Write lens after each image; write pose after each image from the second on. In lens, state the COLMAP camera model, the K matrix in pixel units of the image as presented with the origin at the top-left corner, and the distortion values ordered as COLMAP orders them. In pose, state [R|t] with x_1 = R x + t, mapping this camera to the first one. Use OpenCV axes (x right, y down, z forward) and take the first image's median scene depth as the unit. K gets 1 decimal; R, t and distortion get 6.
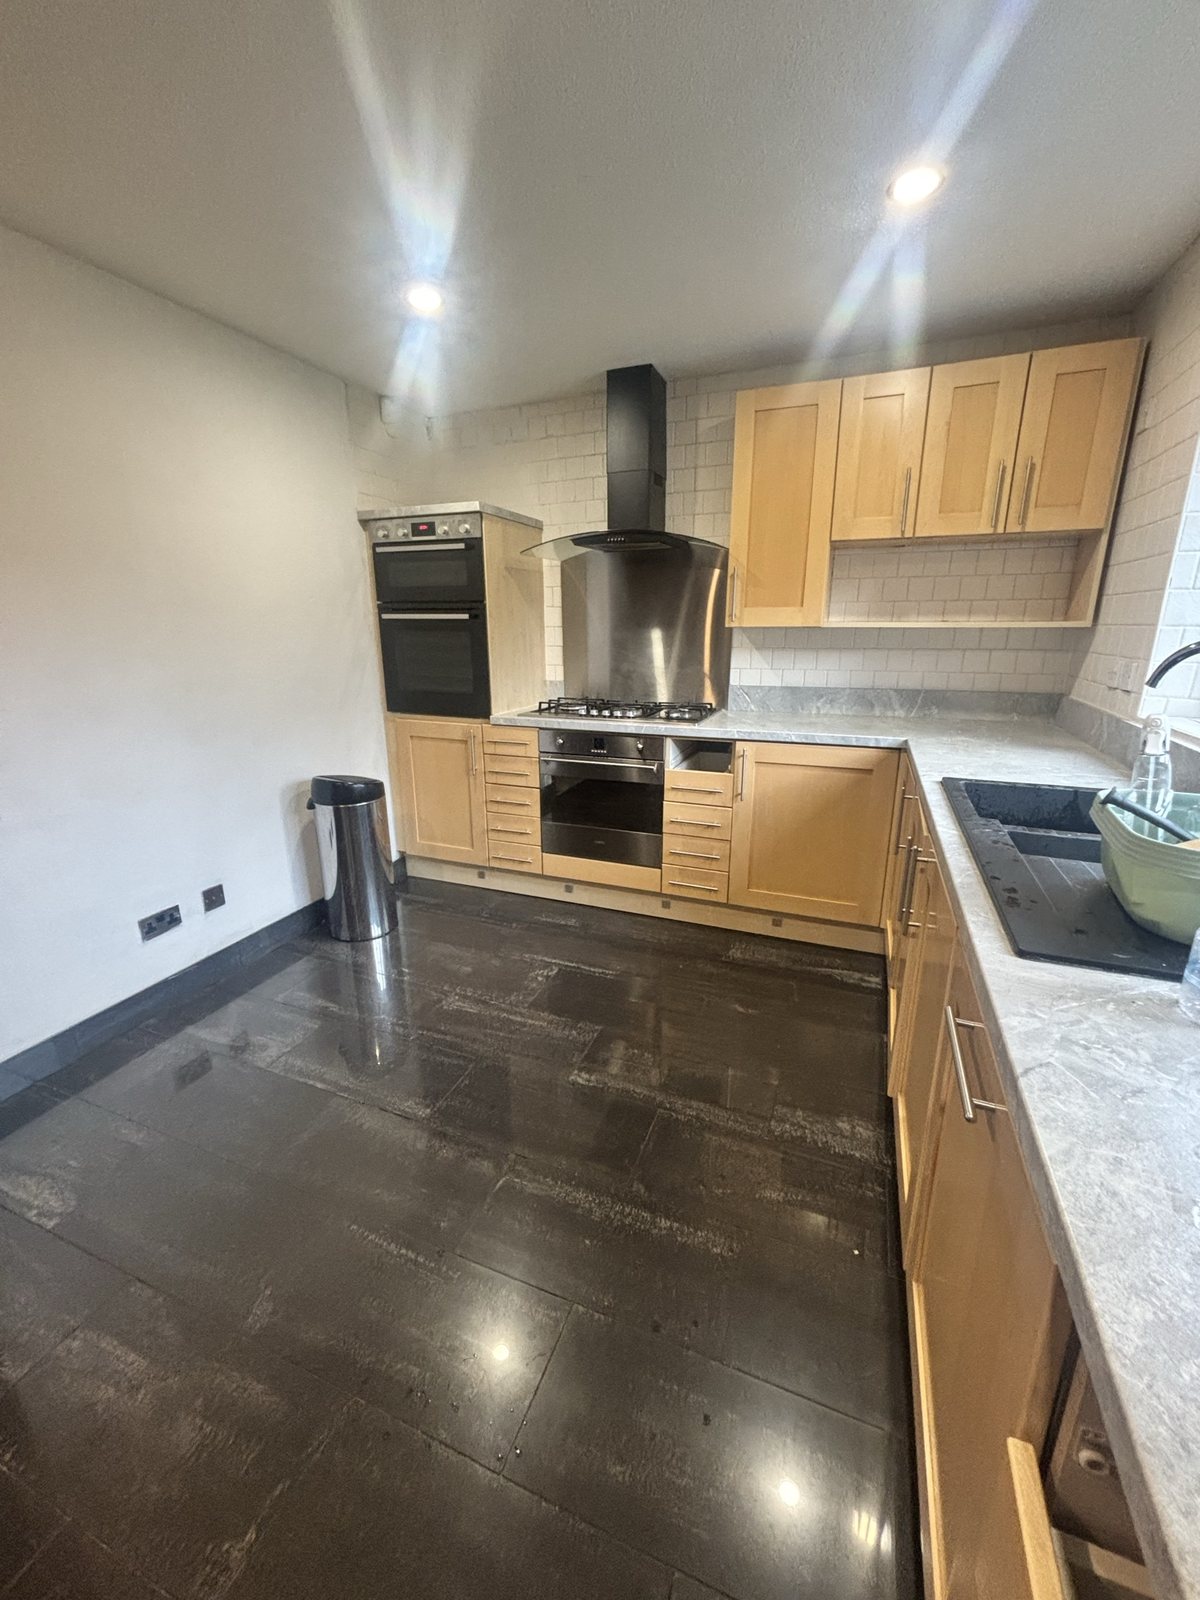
lens RADIAL K [[636.8, 0, 605.7], [0, 636.8, 803.6], [0, 0, 1]] dist [-0.007407, 0.001199]
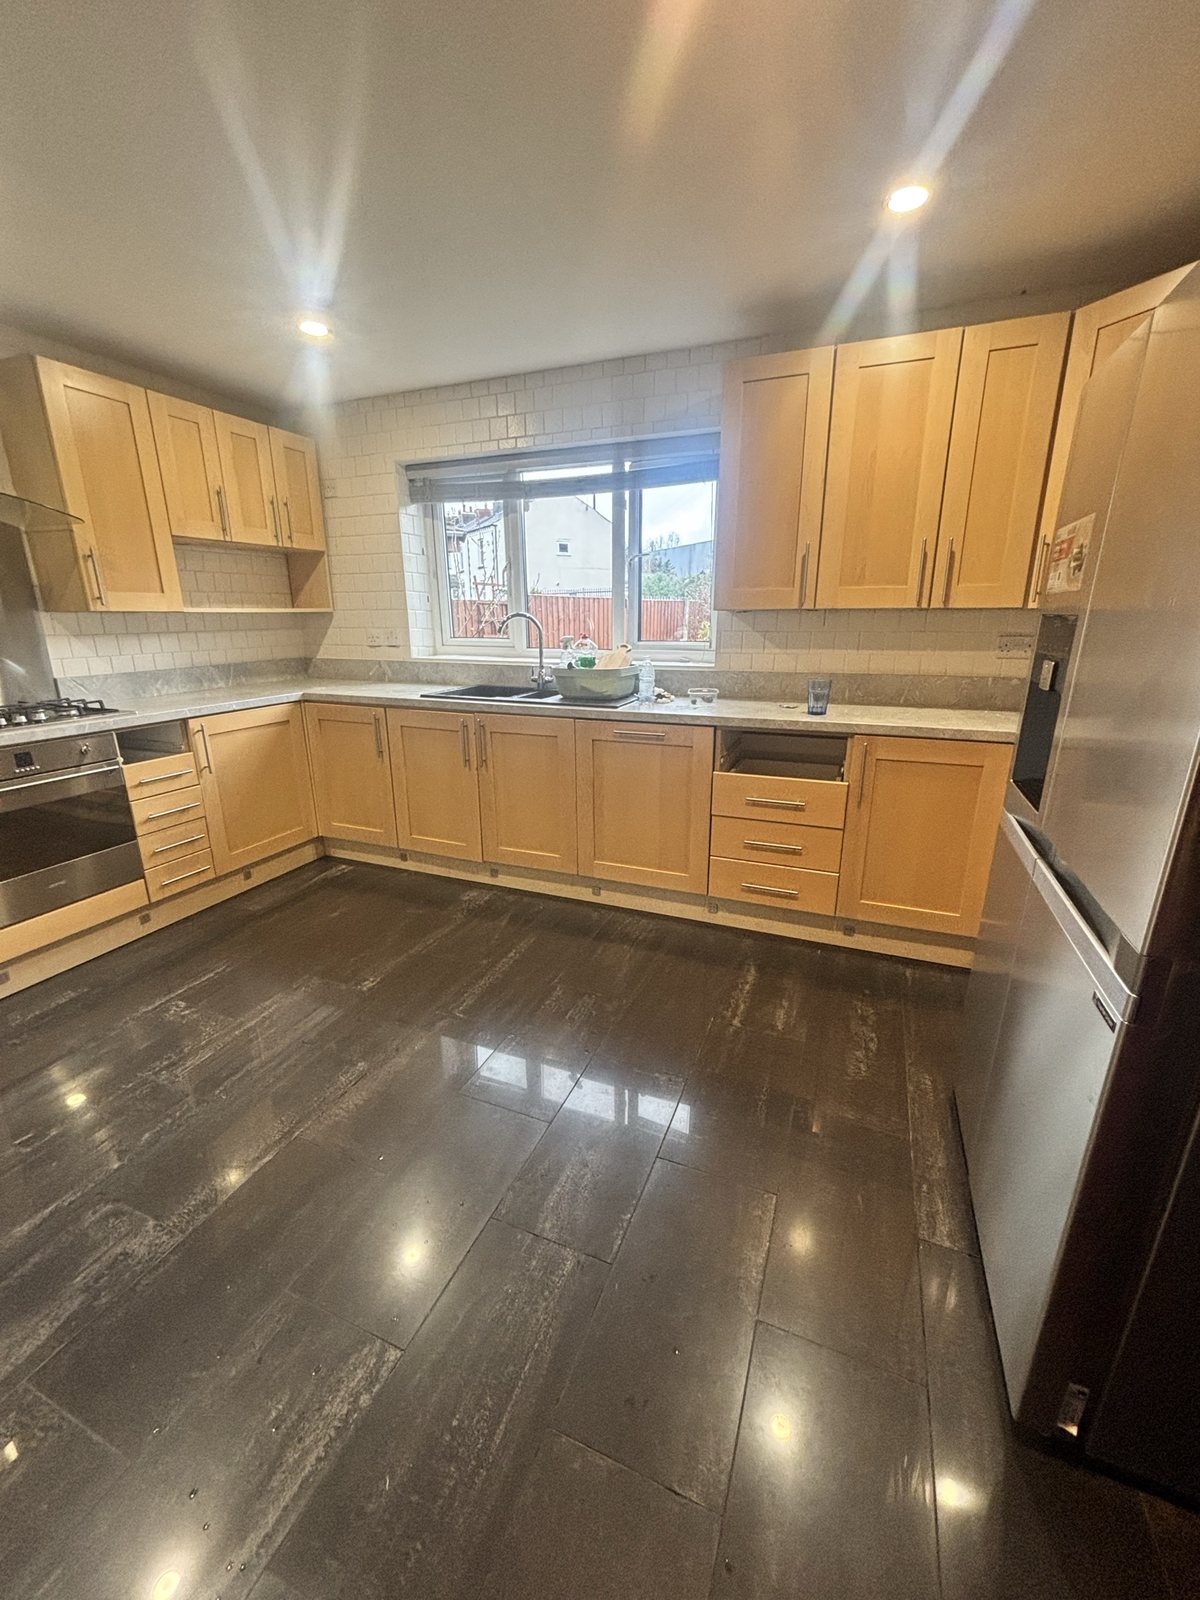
lens RADIAL K [[636.8, 0, 607.1], [0, 636.8, 799.2], [0, 0, 1]] dist [-0.007407, 0.001199]
pose [[0.000692, -0.274068, 0.961710, -0.780353], [0.277586, 0.923968, 0.263113, -0.057356], [-0.960701, 0.266775, 0.076717, 0.274028]]
